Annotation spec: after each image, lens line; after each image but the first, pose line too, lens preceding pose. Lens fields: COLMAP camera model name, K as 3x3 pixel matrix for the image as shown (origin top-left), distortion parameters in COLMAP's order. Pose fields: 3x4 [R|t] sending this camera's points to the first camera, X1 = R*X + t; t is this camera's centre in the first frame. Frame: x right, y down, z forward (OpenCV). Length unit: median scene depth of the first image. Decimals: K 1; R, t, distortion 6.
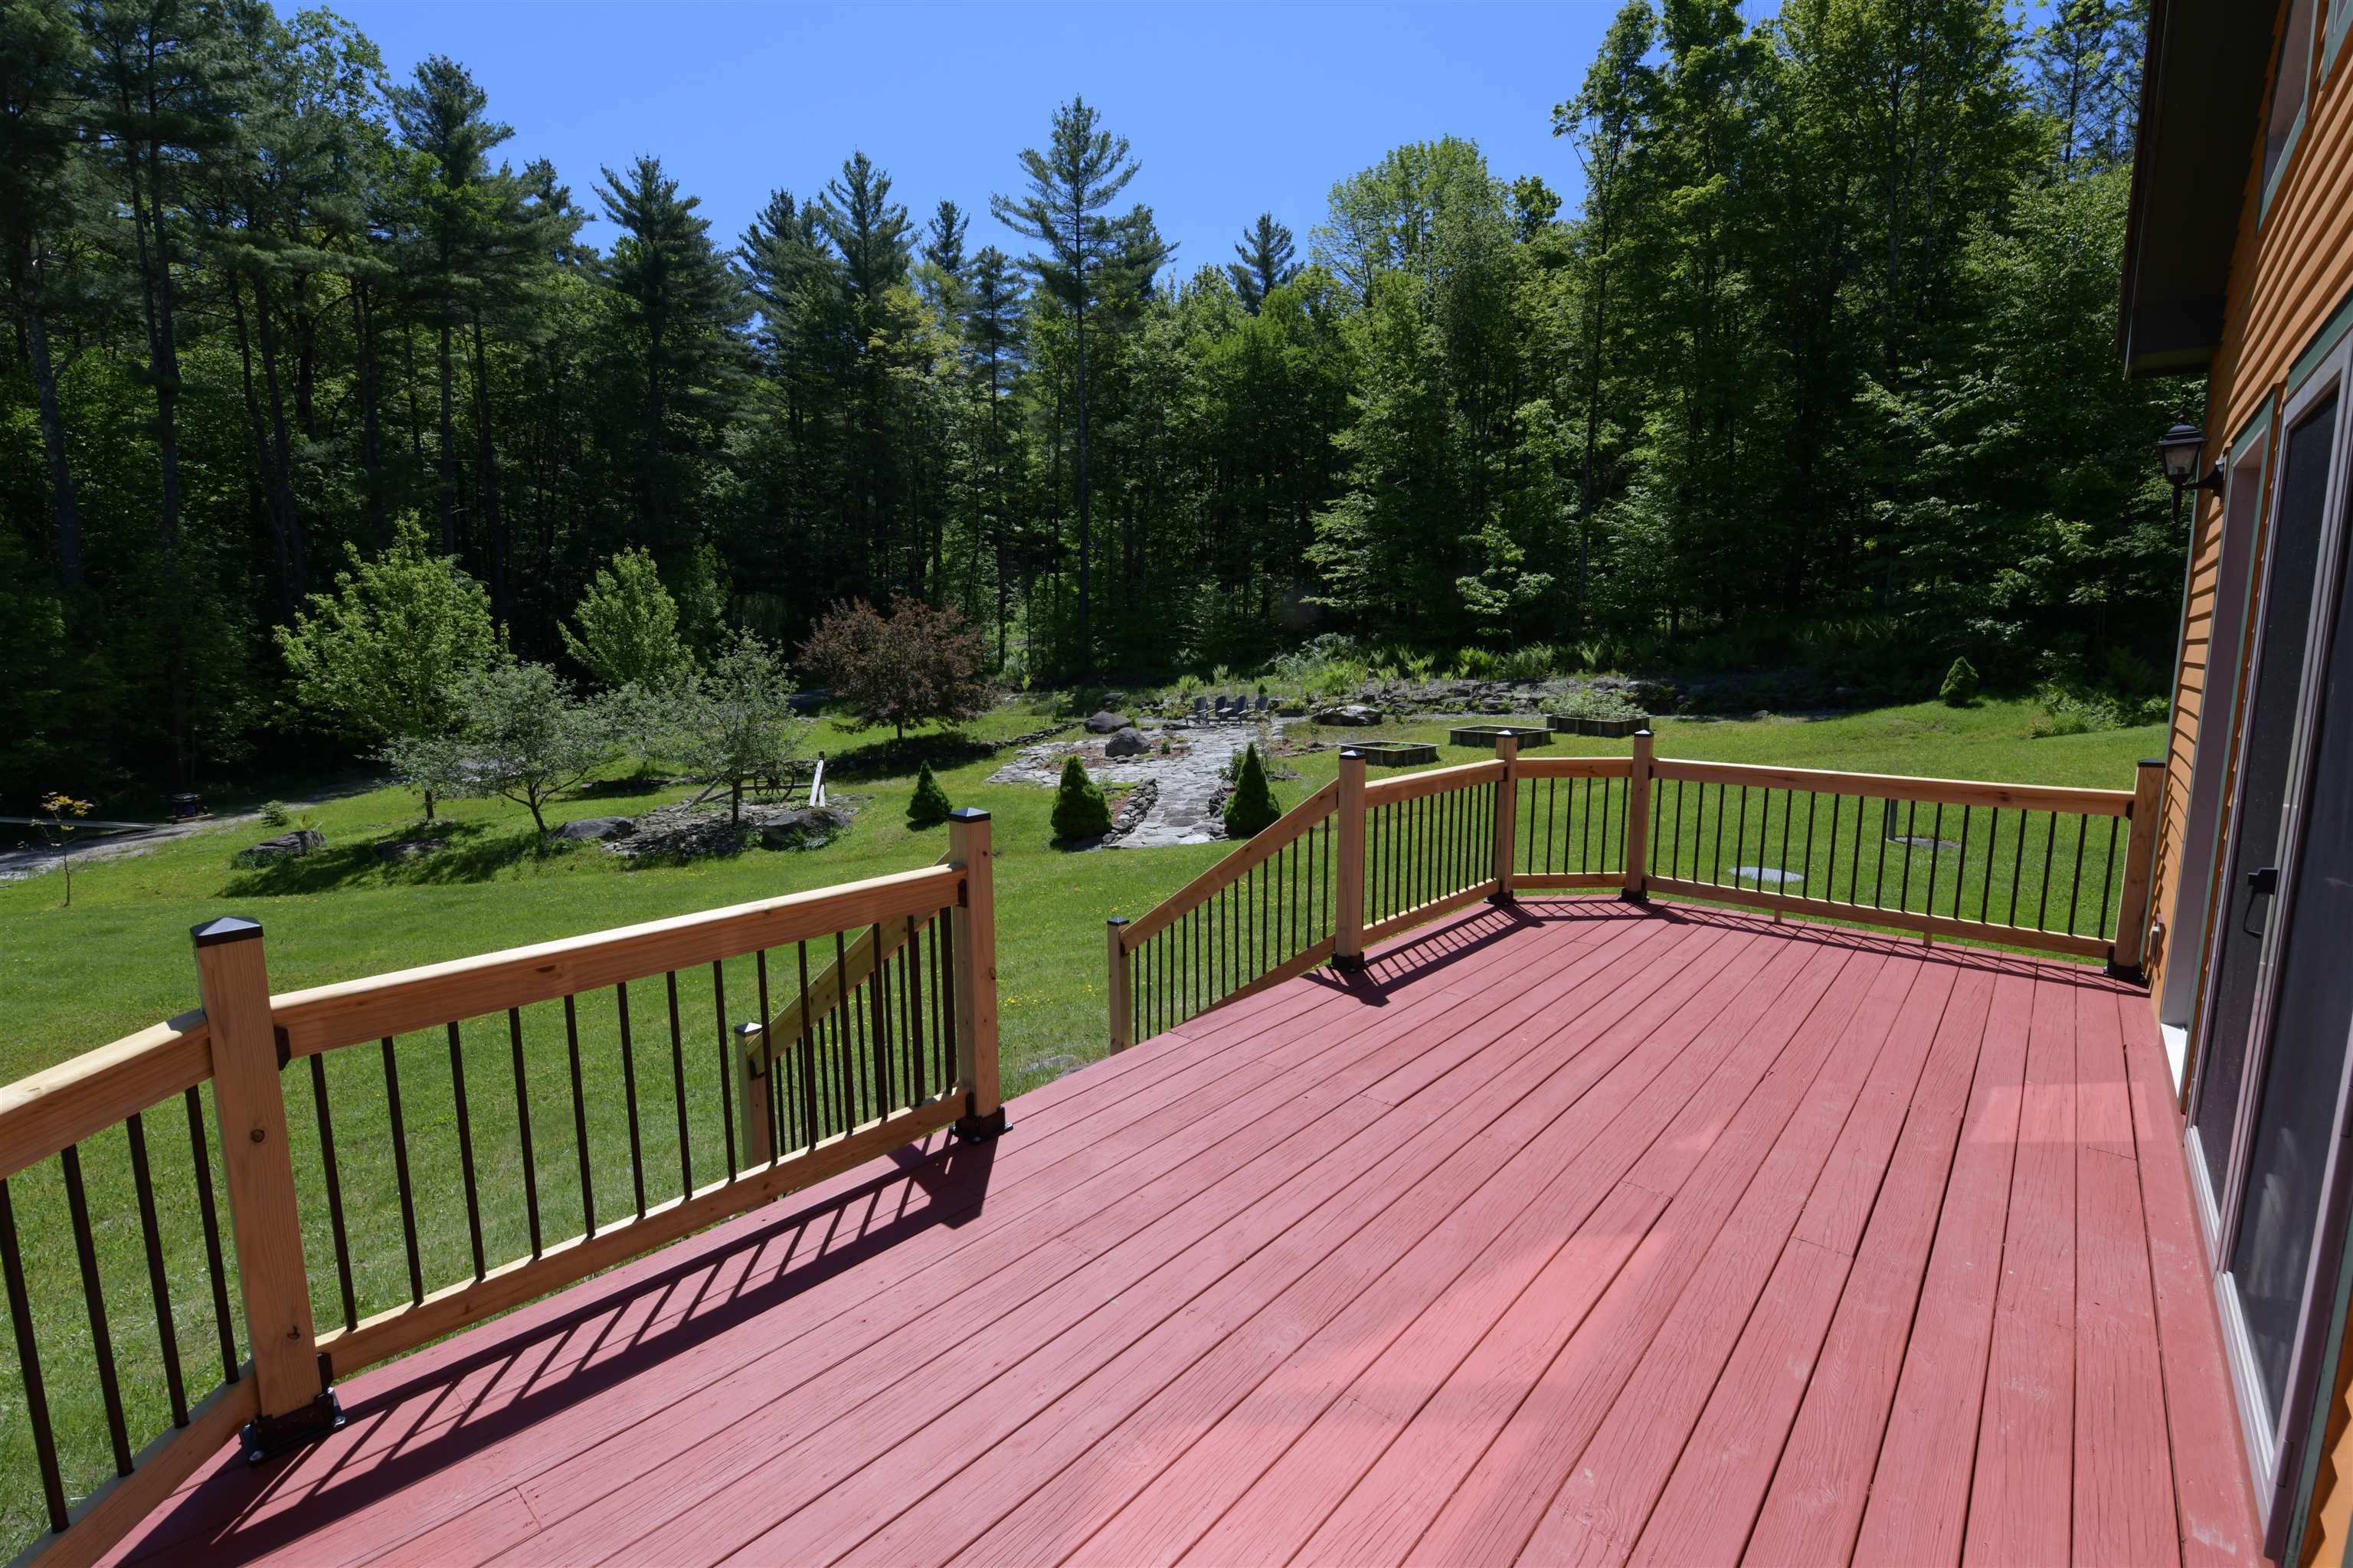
lens RADIAL K [[1029.5, 0, 1189.1], [0, 1029.5, 785.4], [0, 0, 1]] dist [-0.016655, -0.000303]
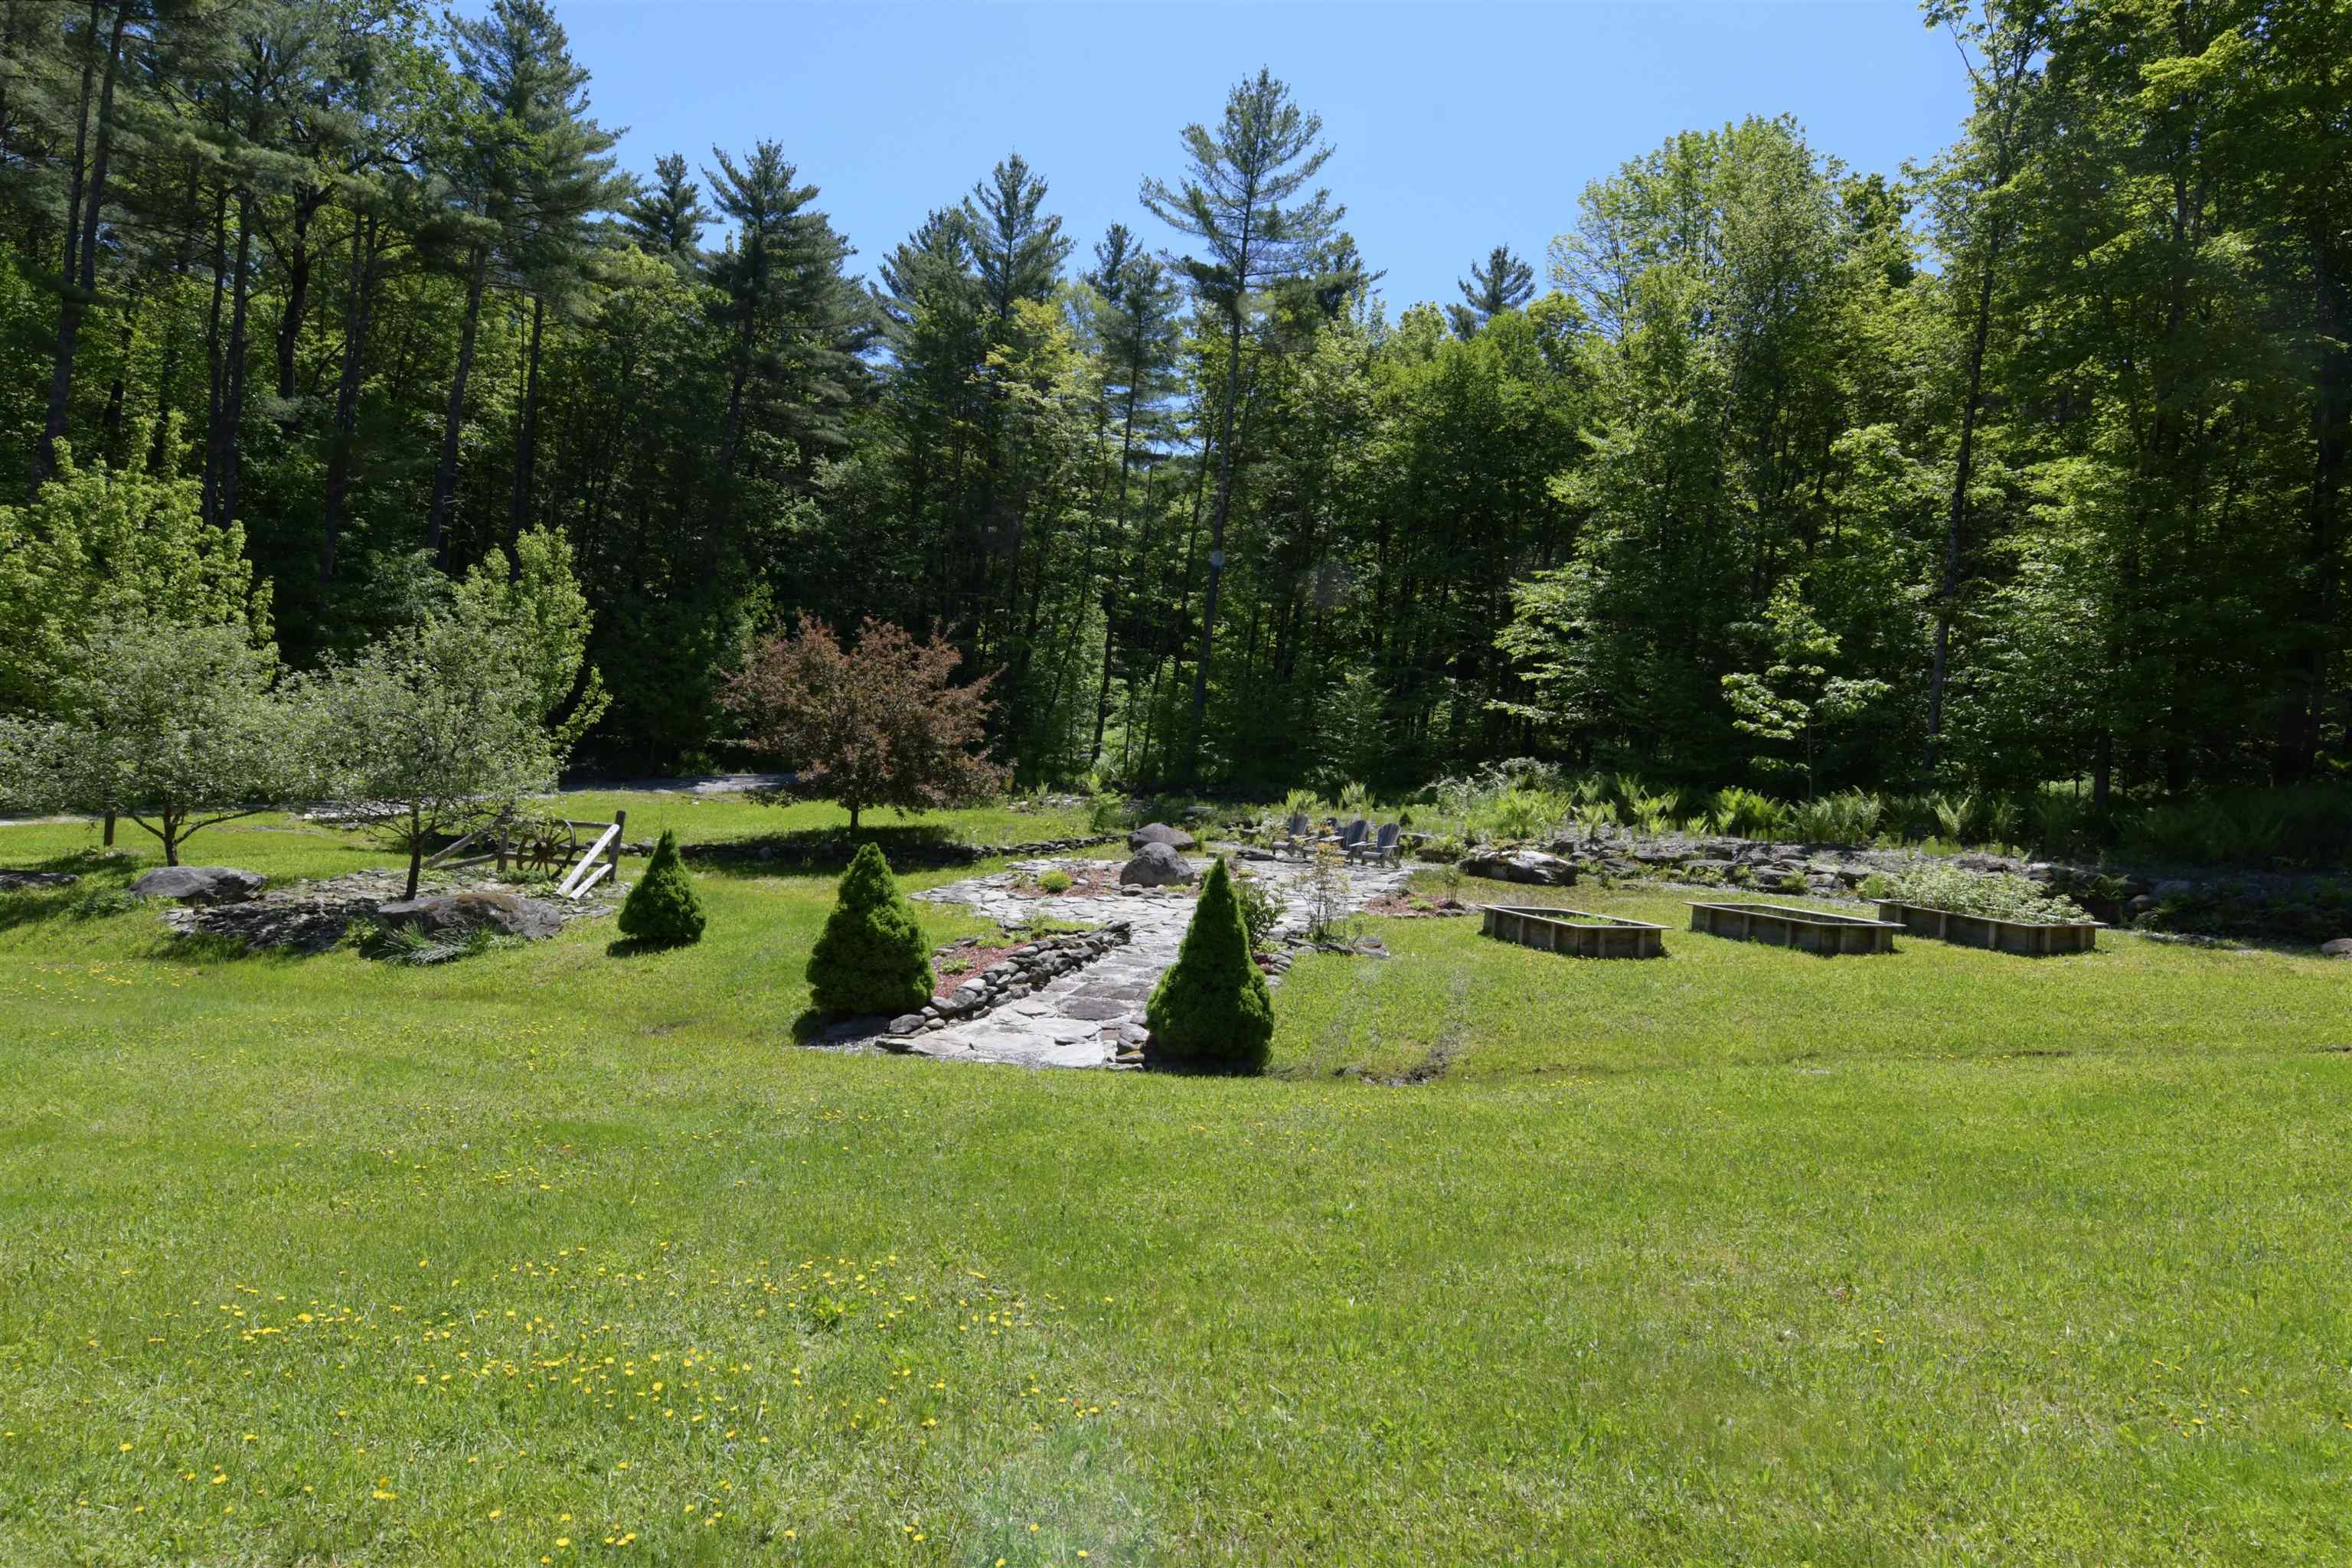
lens RADIAL K [[1196.6, 0, 1179.0], [0, 1196.6, 775.3], [0, 0, 1]] dist [-0.014781, -0.000304]
pose [[0.979603, 0.105546, -0.170993, 0.051194], [-0.128370, 0.983376, -0.128426, -0.002716], [0.154595, 0.147757, 0.976867, 0.191114]]
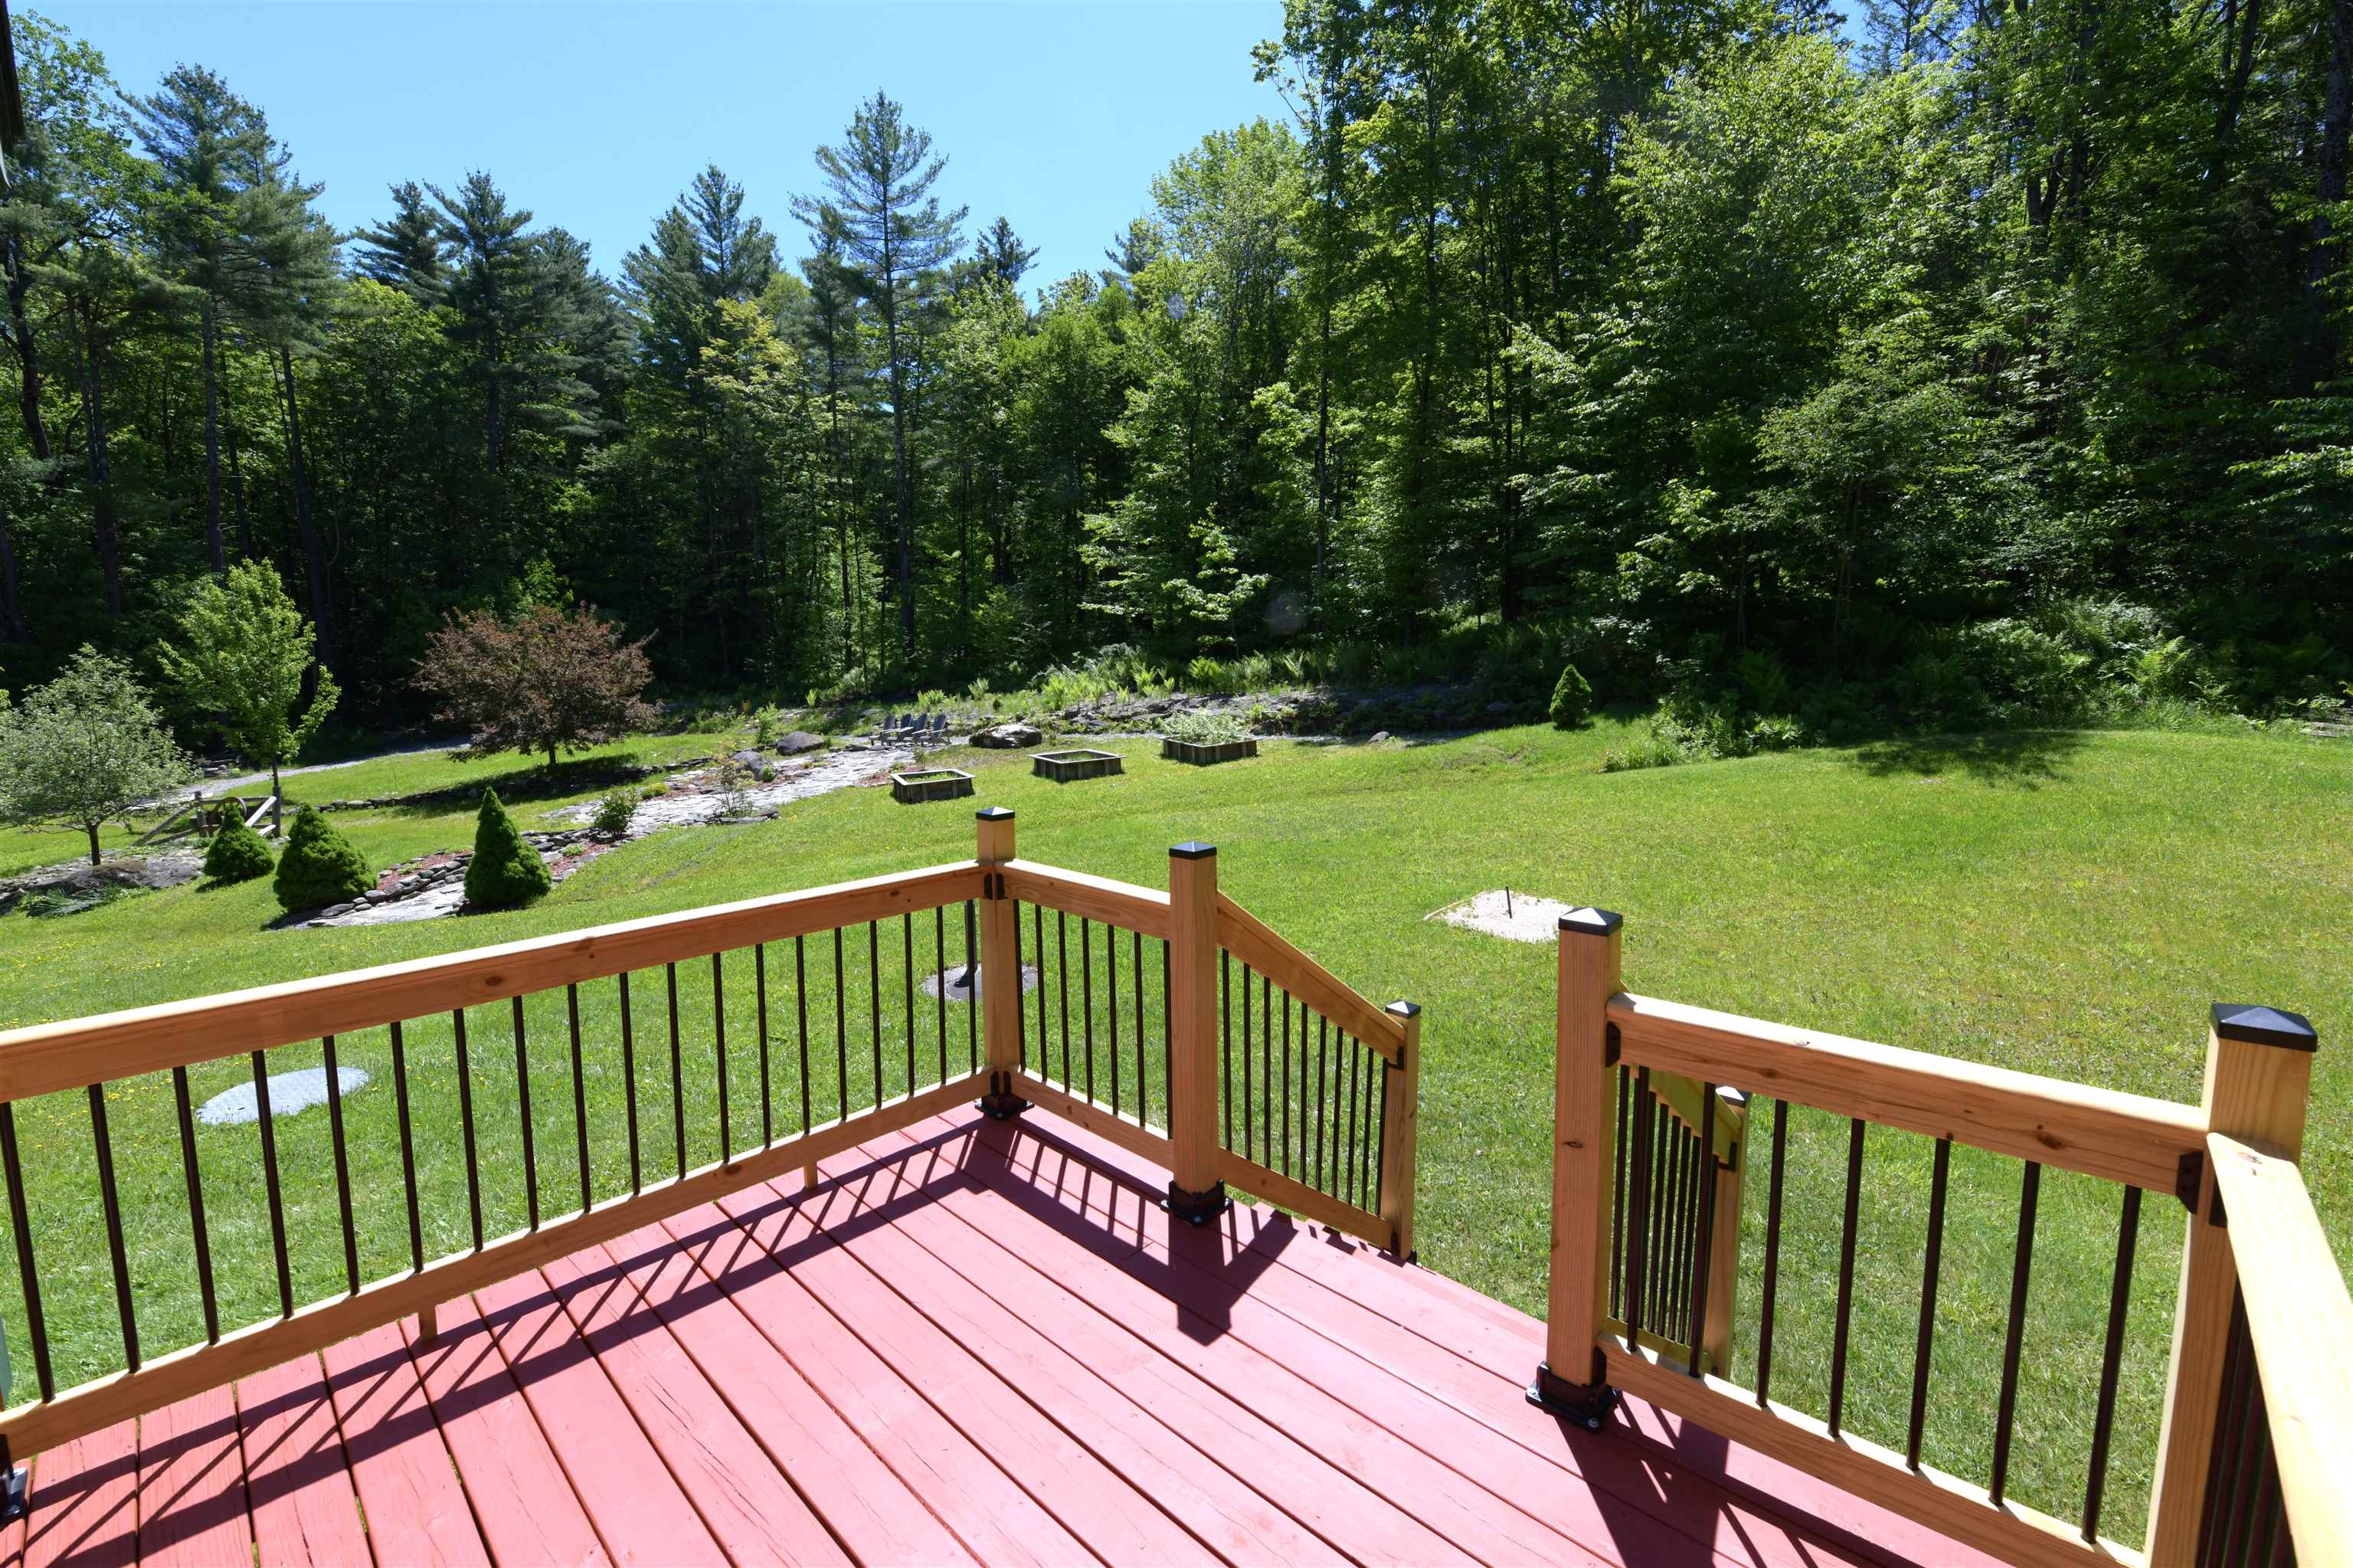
lens RADIAL K [[976.8, 0, 1176.5], [0, 976.8, 784.0], [0, 0, 1]] dist [-0.018993, -0.000607]
pose [[0.999368, -0.003497, -0.035383, 0.237883], [0.003301, 0.999979, -0.005599, -0.015573], [0.035402, 0.005479, 0.999358, 0.119947]]
